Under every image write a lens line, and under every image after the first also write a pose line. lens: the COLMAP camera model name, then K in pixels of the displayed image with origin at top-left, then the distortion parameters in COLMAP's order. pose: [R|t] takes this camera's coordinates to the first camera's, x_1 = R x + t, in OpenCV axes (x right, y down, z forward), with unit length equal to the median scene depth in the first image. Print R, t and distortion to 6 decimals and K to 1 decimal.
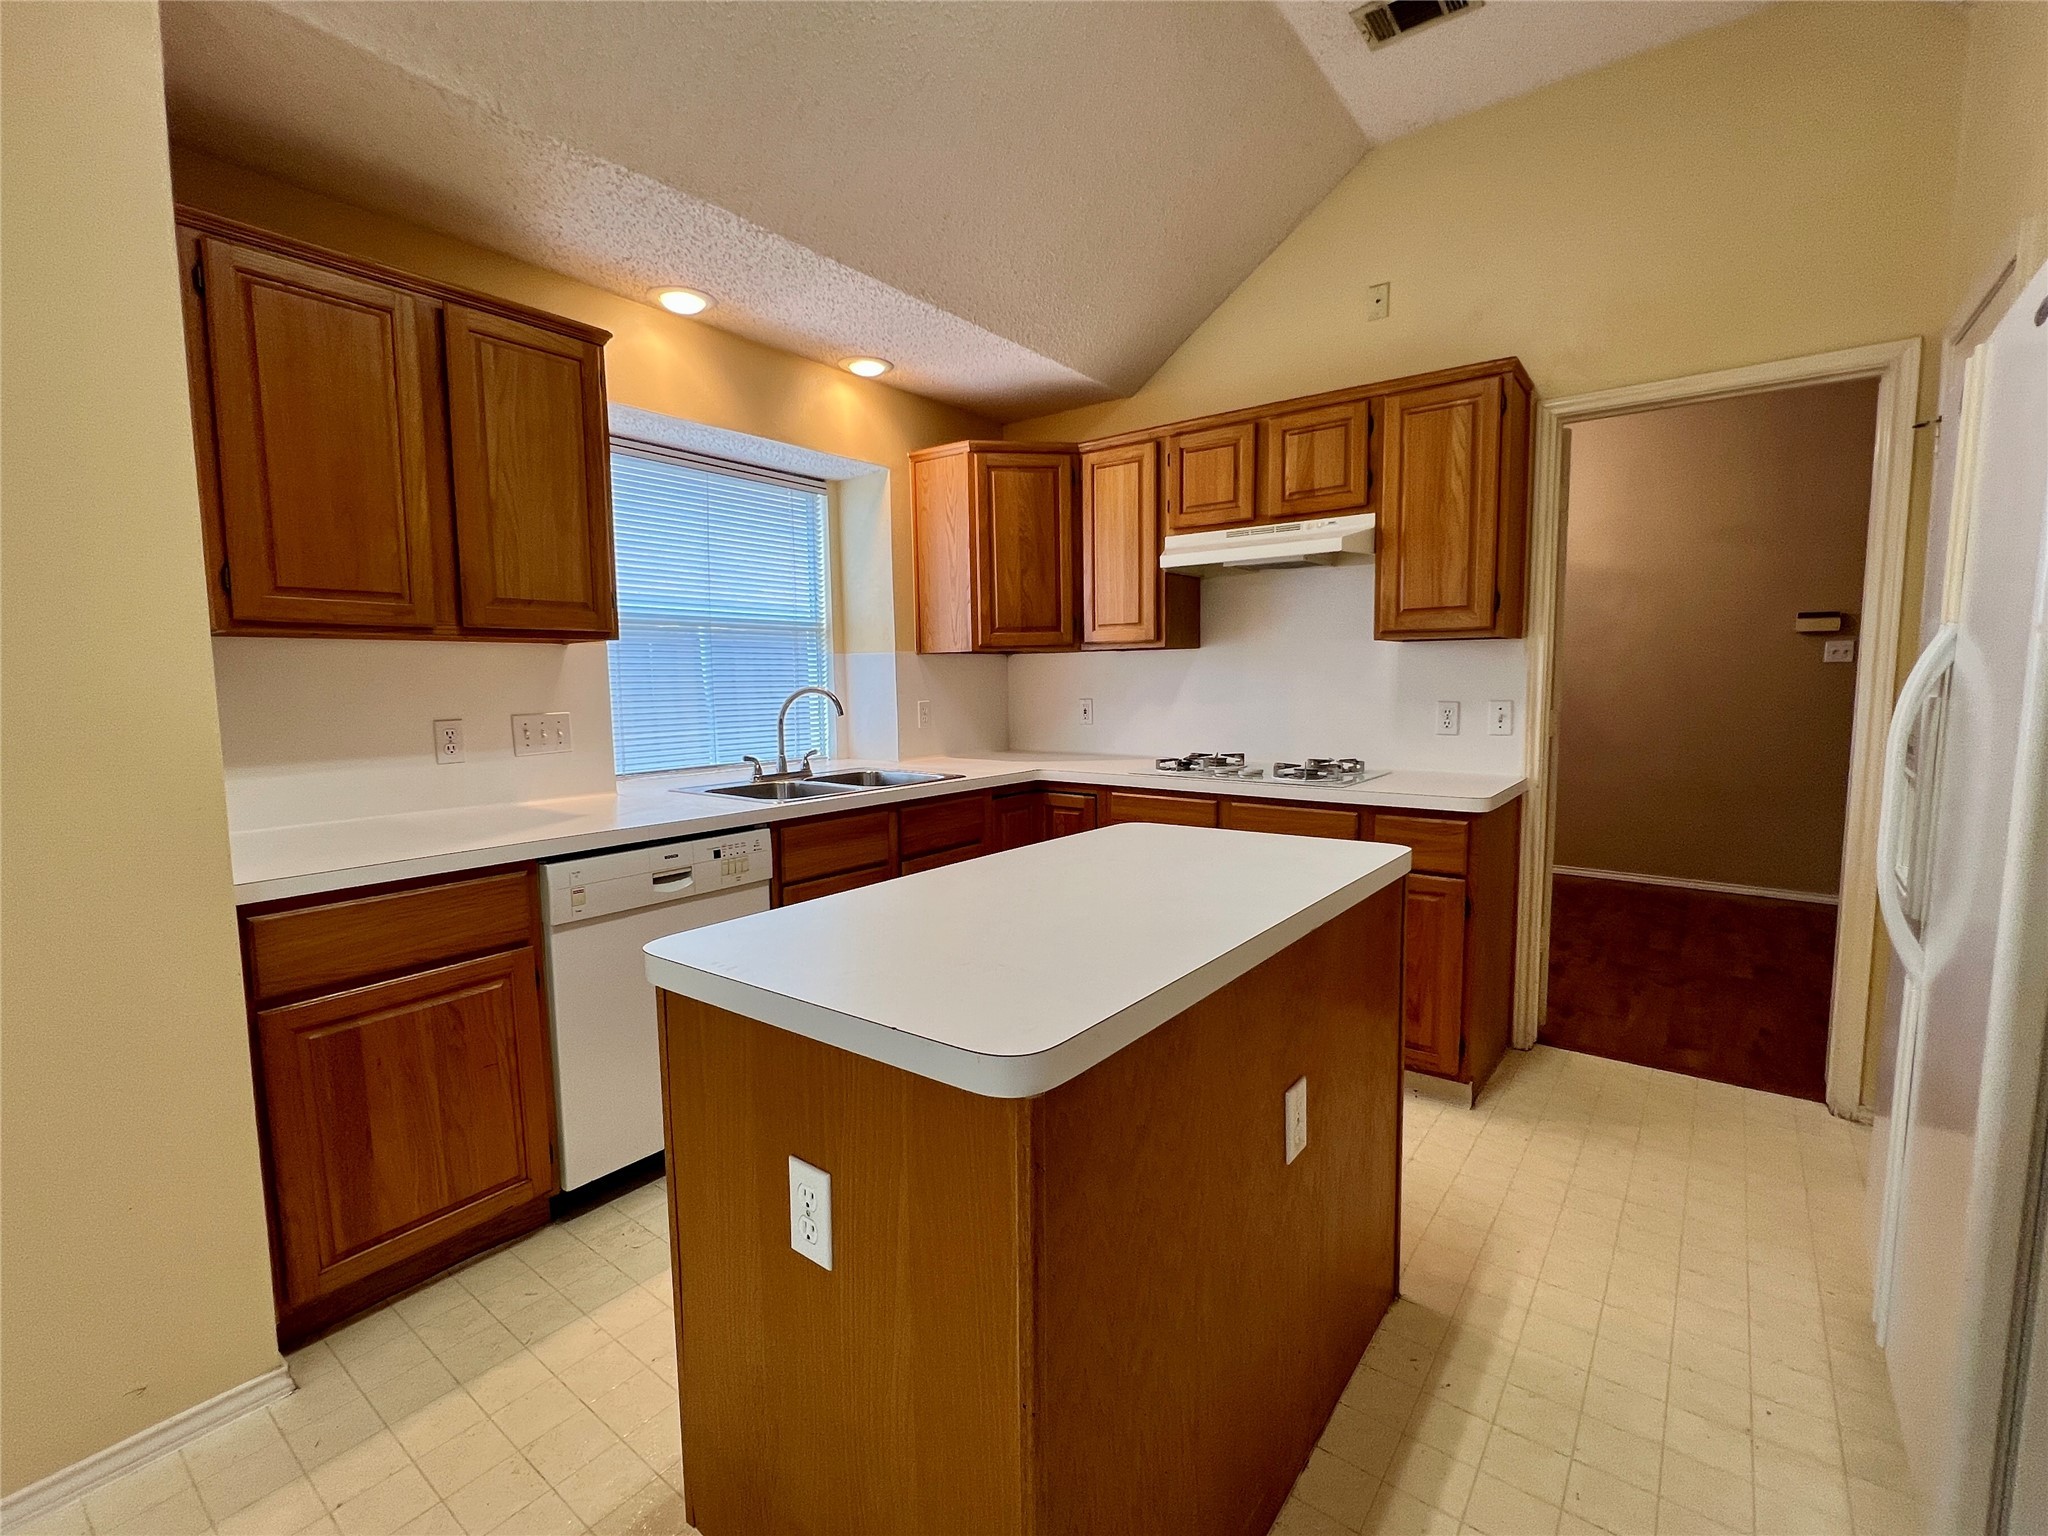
lens RADIAL K [[914.7, 0, 1017.4], [0, 914.7, 762.9], [0, 0, 1]] dist [-0.005205, 0.001174]
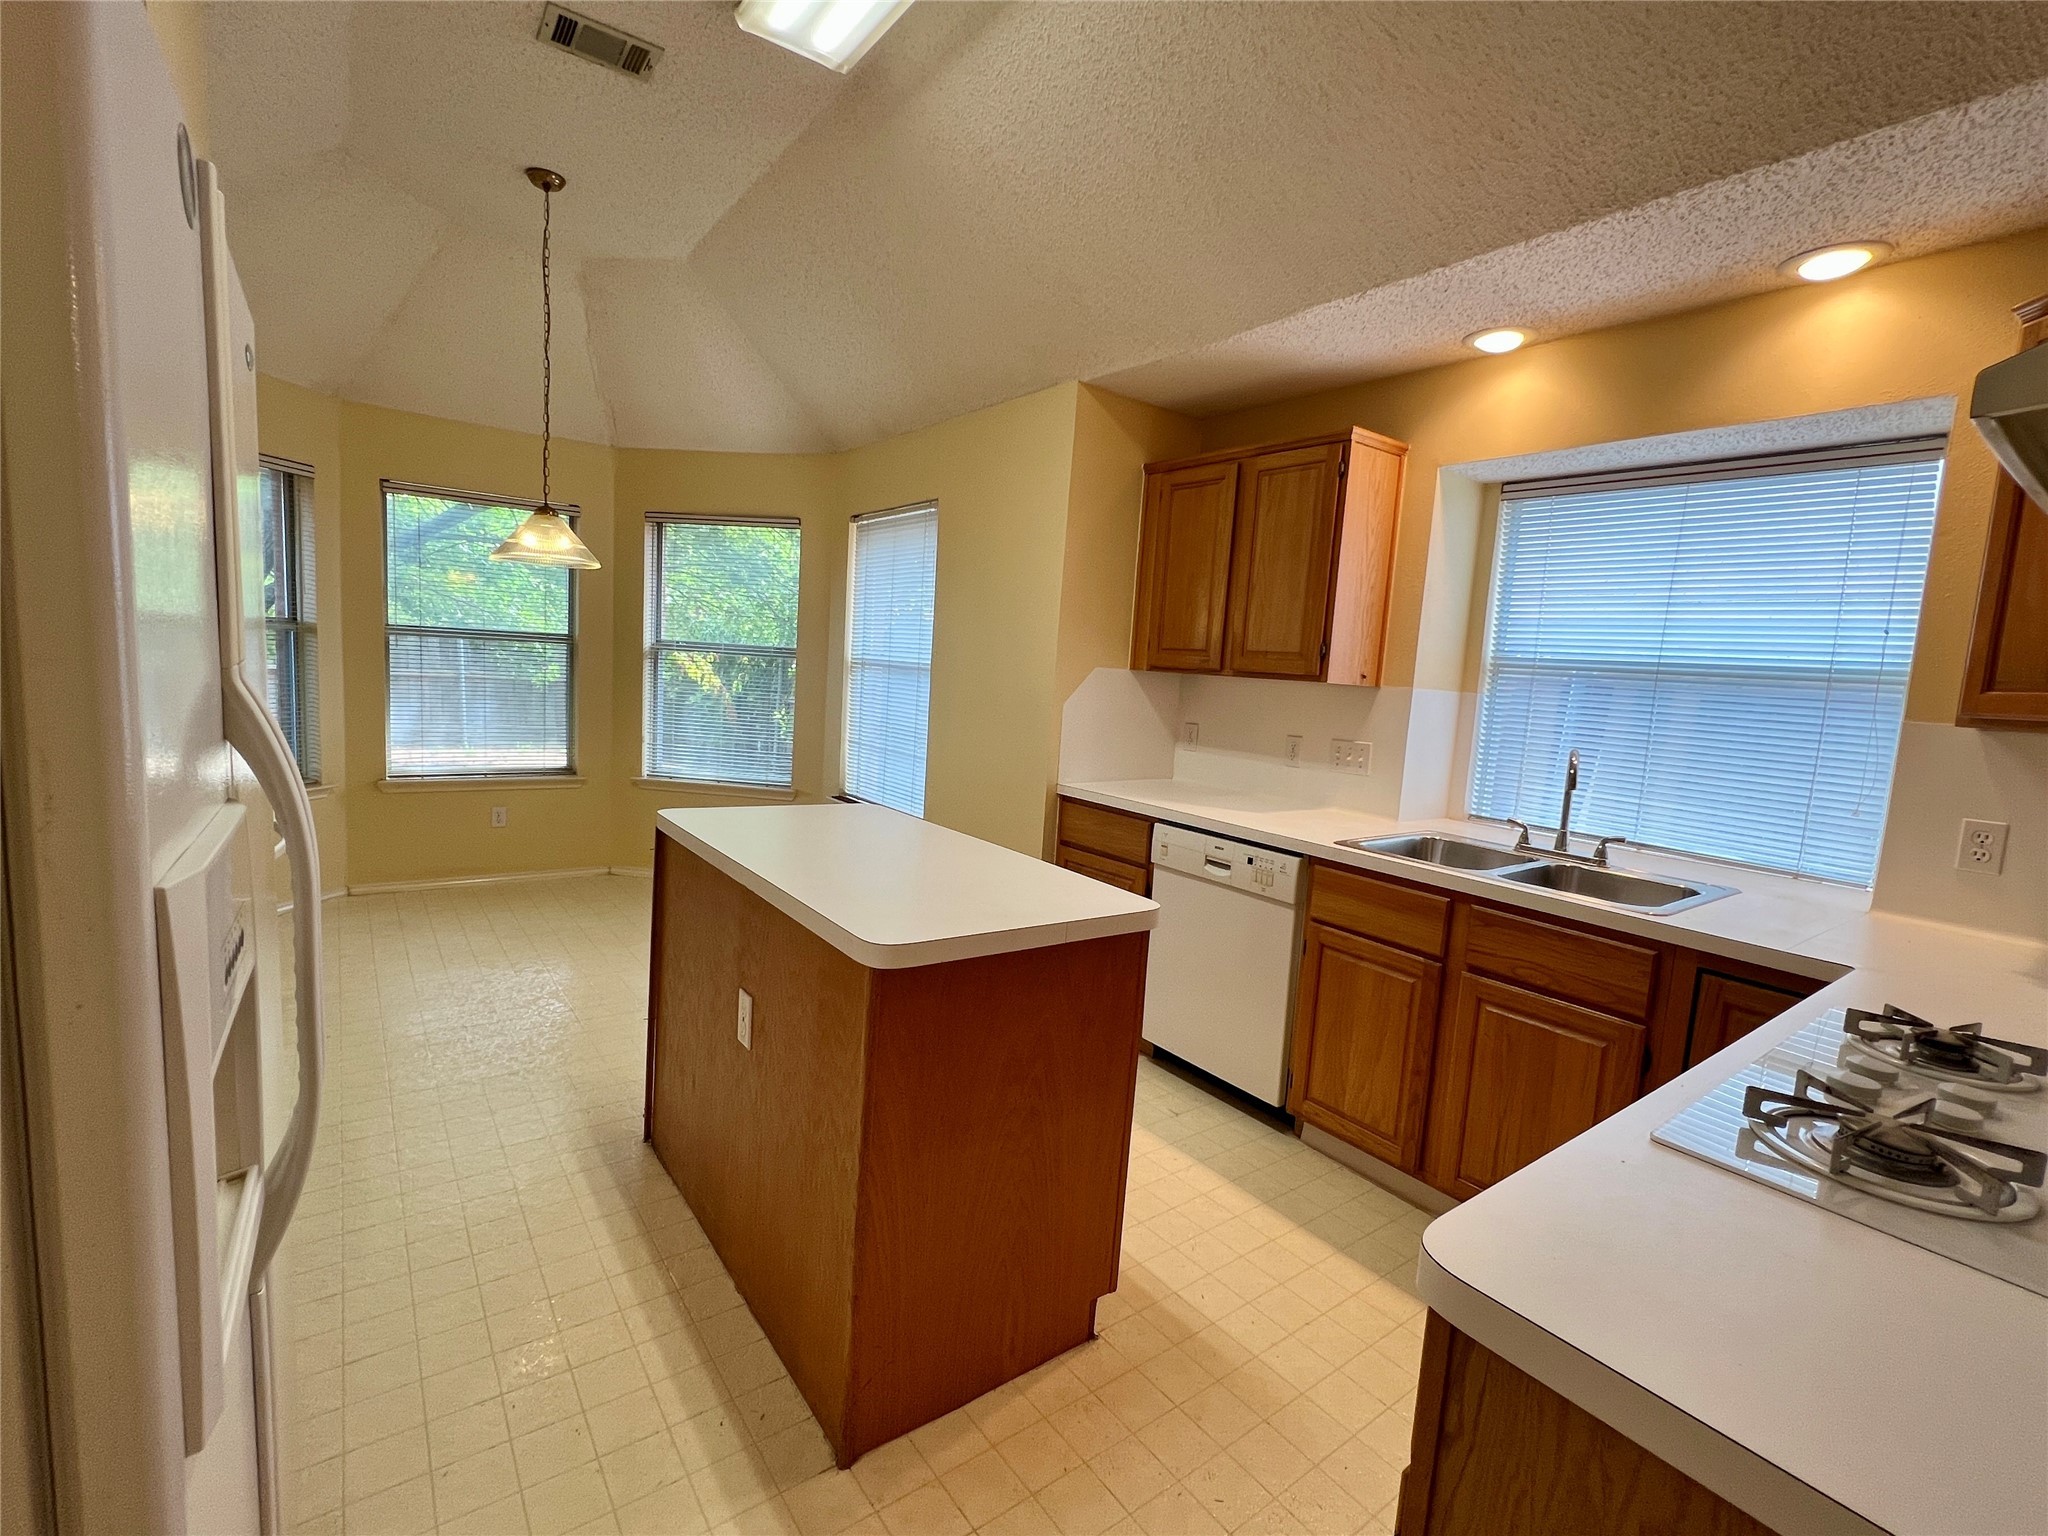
lens RADIAL K [[914.7, 0, 1018.9], [0, 914.7, 762.4], [0, 0, 1]] dist [-0.005205, 0.001174]
pose [[-0.271461, 0.097981, -0.957449, 0.643880], [-0.151722, 0.978009, 0.143102, -0.109817], [0.950415, 0.184113, -0.250625, 0.723948]]
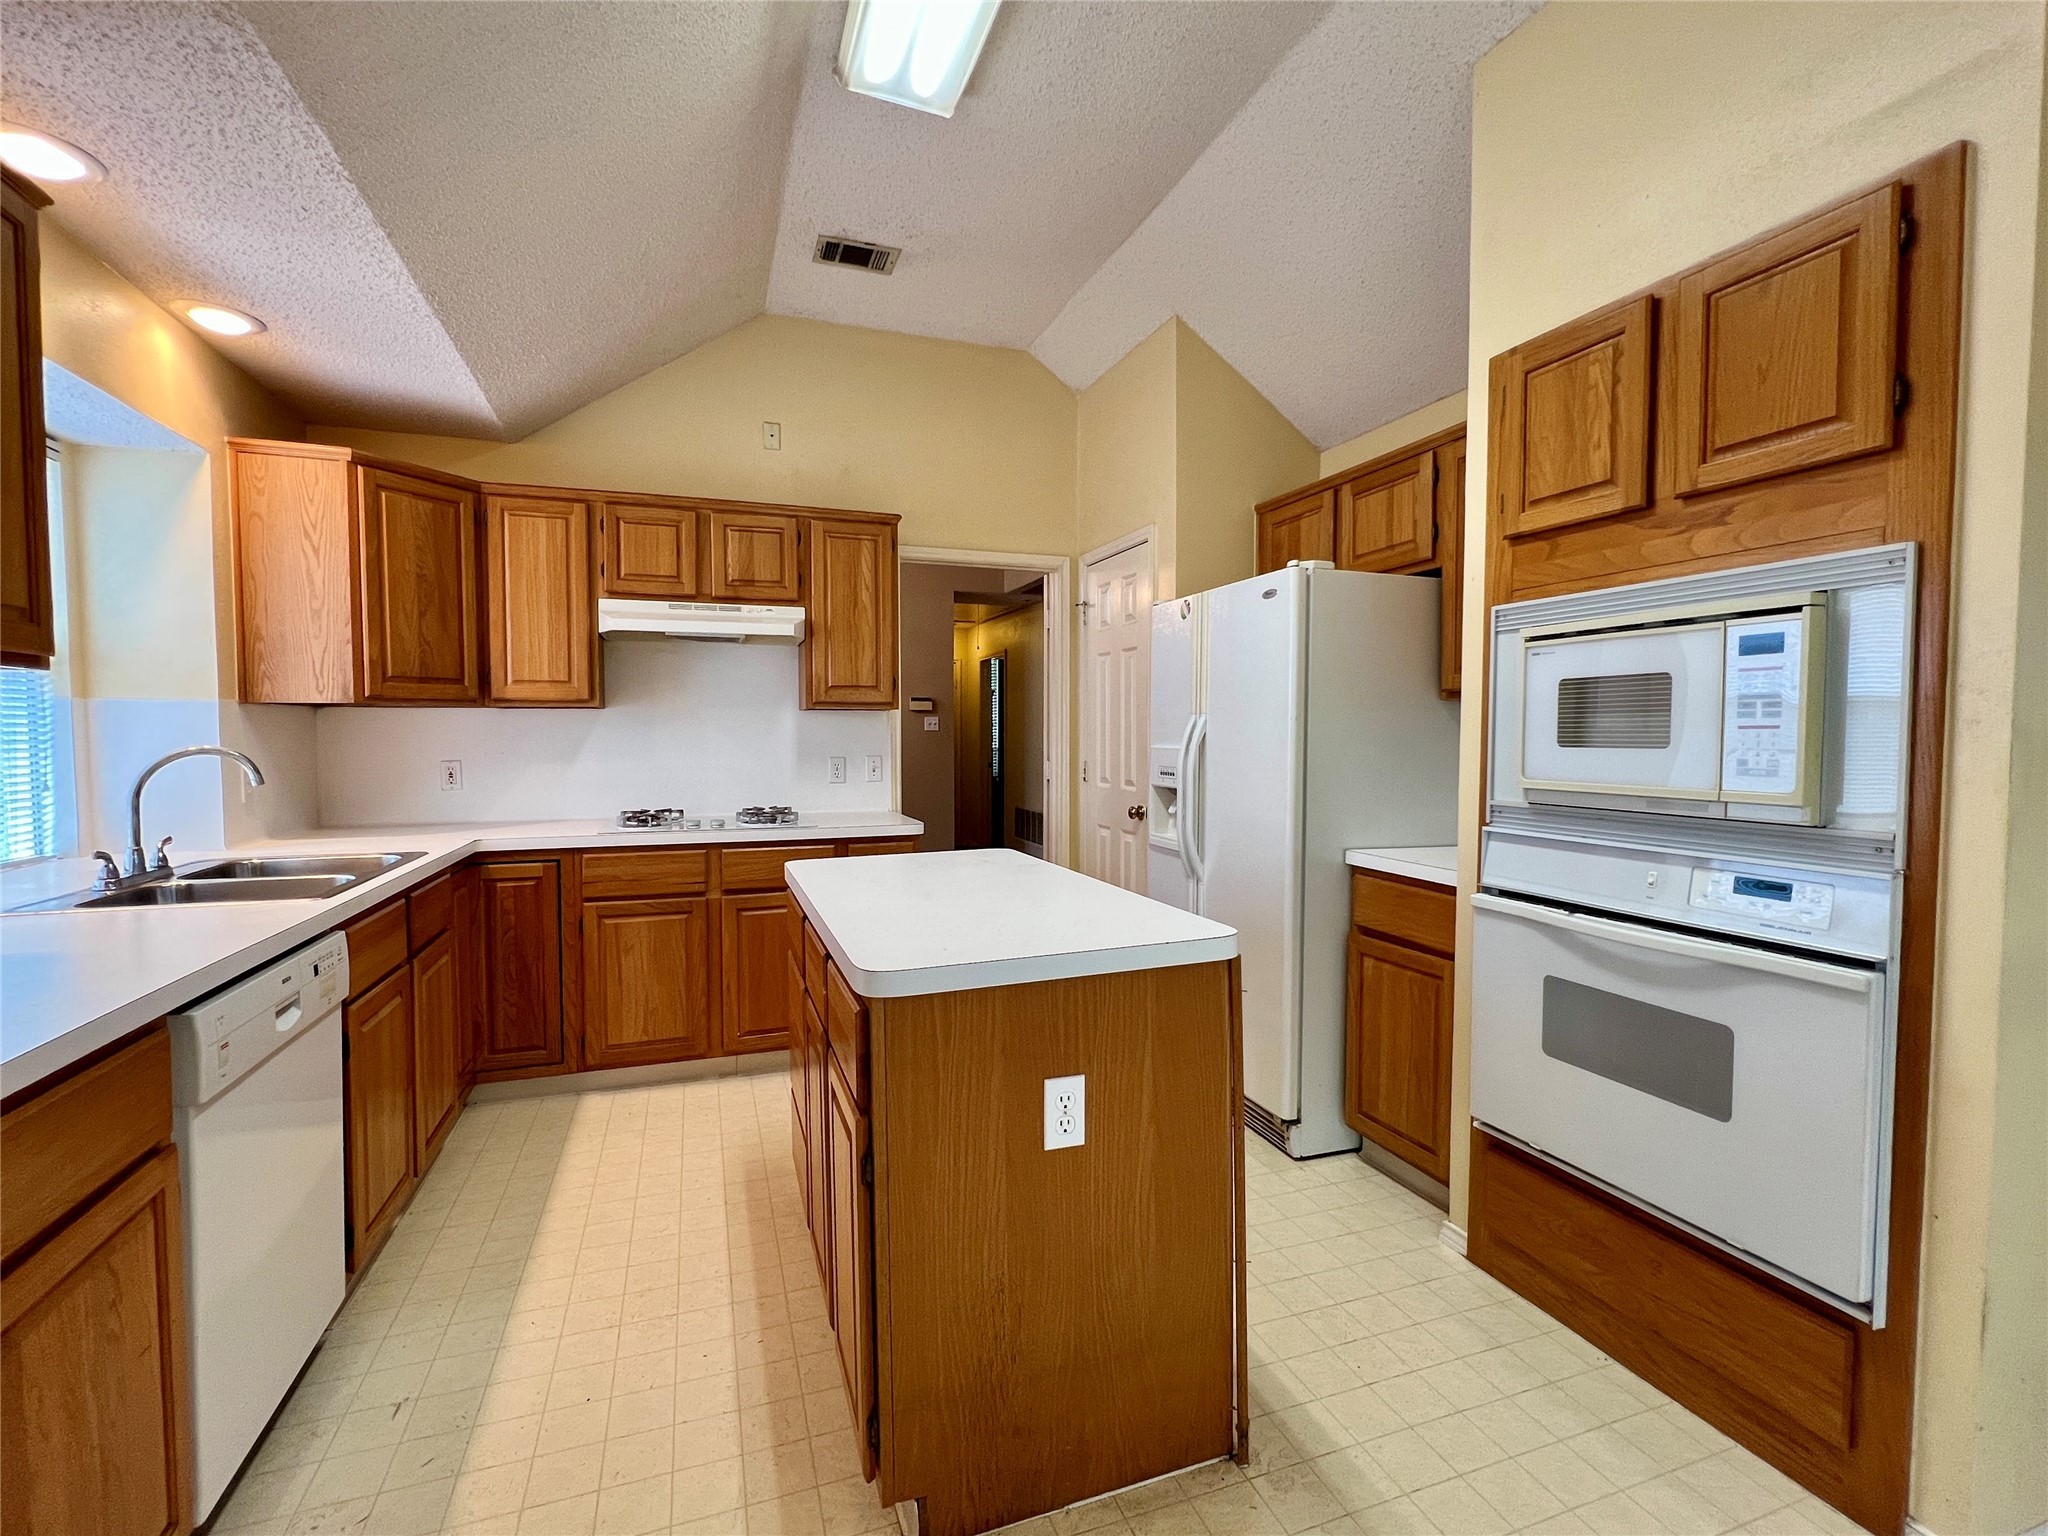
lens RADIAL K [[914.7, 0, 1028.1], [0, 914.7, 755.3], [0, 0, 1]] dist [-0.005205, 0.001174]
pose [[0.539981, -0.008679, 0.841632, -0.464630], [0.073106, 0.996651, -0.036626, -0.003264], [-0.838496, 0.081306, 0.538807, 0.077809]]
